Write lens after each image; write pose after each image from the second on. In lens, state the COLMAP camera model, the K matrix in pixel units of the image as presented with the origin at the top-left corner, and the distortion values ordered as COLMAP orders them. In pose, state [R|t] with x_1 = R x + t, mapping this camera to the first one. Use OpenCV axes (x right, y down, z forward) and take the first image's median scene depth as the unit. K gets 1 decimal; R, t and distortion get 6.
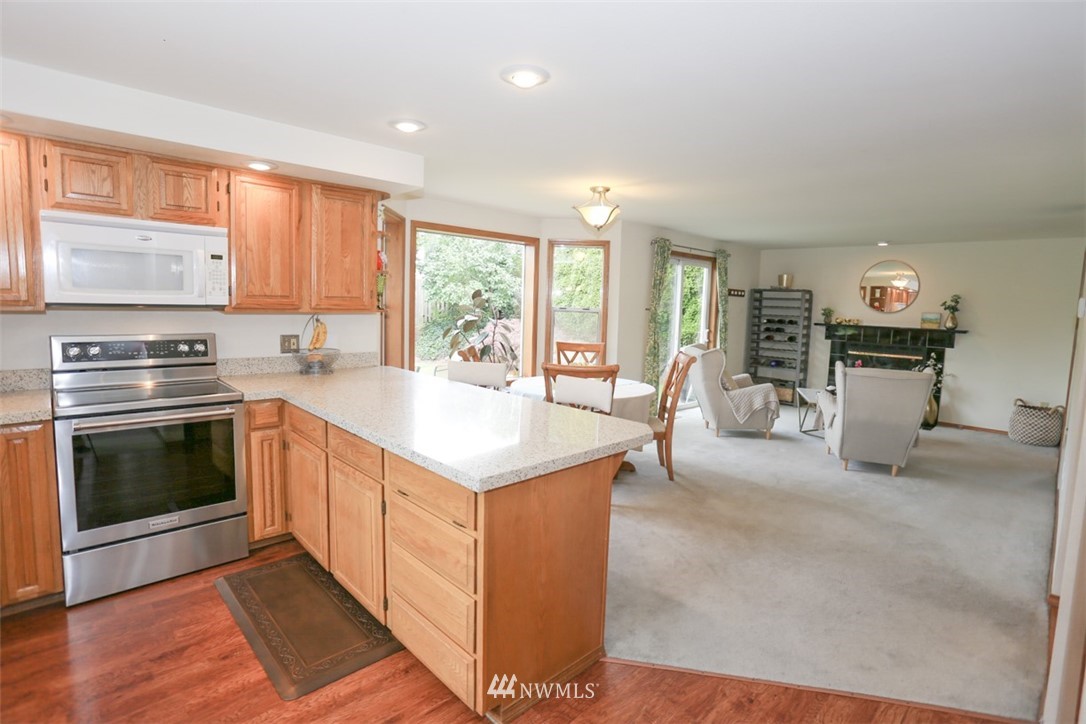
lens RADIAL K [[536.4, 0, 530.7], [0, 536.4, 357.5], [0, 0, 1]] dist [-0.064356, 0.032365]
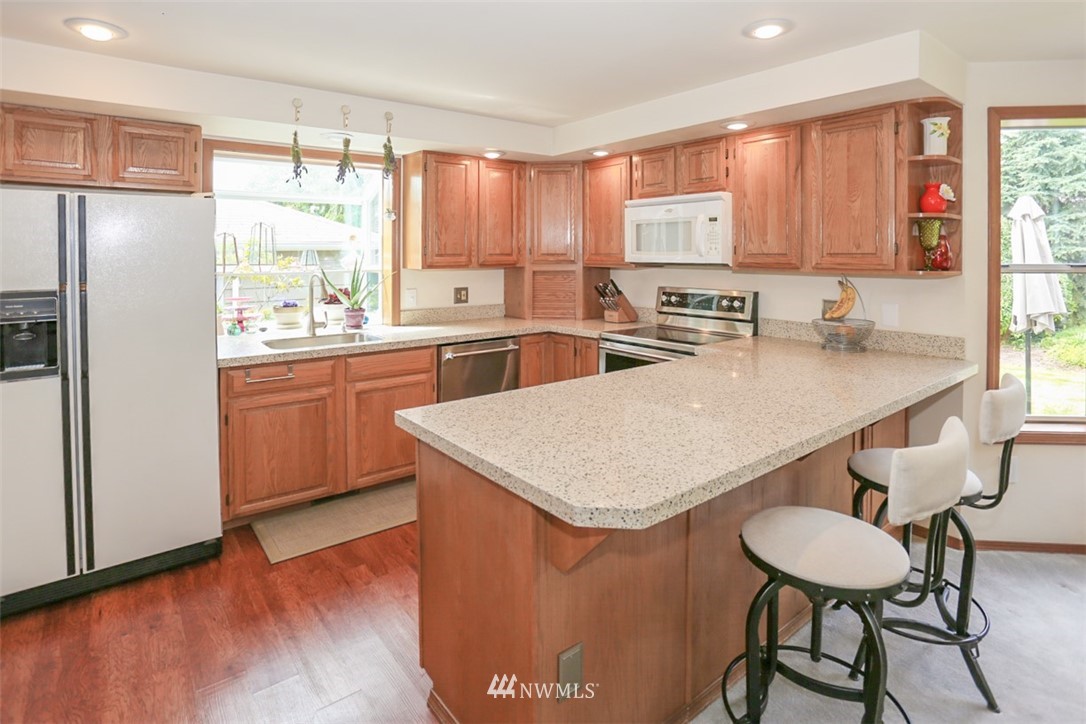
lens RADIAL K [[561.7, 0, 542.8], [0, 561.7, 264.5], [0, 0, 1]] dist [-0.067883, 0.031285]
pose [[-0.093258, -0.011053, -0.995581, 0.260826], [-0.106088, 0.994356, -0.001102, -0.027487], [0.989974, 0.105516, -0.093904, 0.348213]]
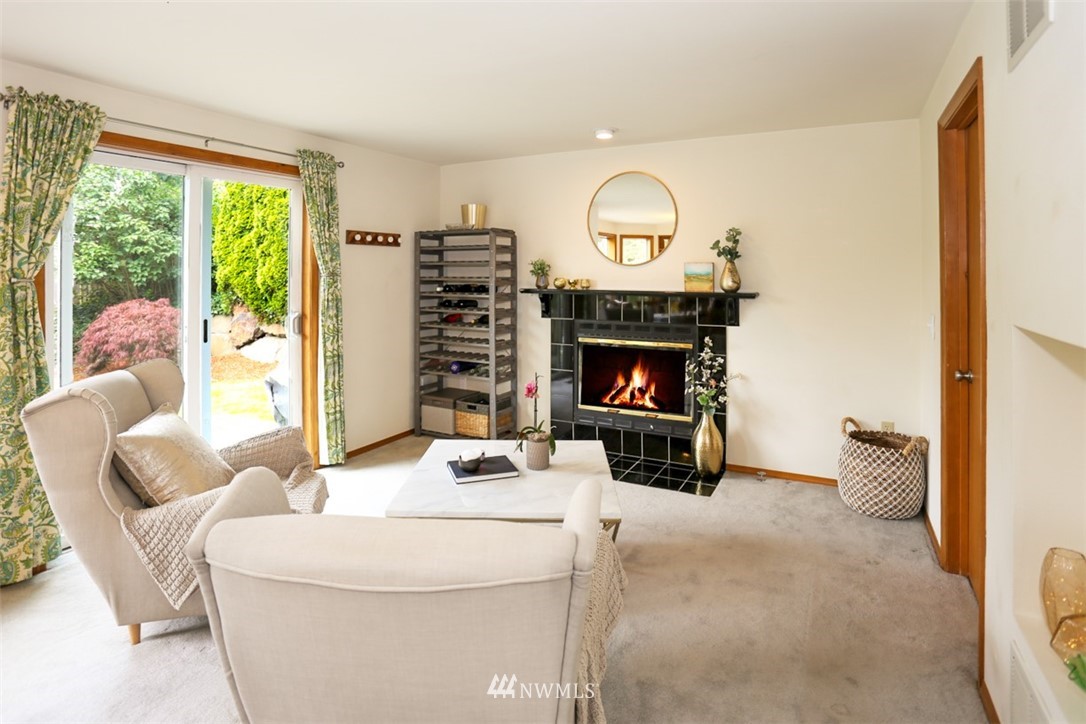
lens RADIAL K [[561.7, 0, 542.8], [0, 561.7, 264.5], [0, 0, 1]] dist [-0.067883, 0.031285]
pose [[0.953888, -0.028877, 0.298769, 0.474126], [0.061790, 0.992934, -0.101309, -0.037141], [-0.293733, 0.115098, 0.948933, 0.535129]]
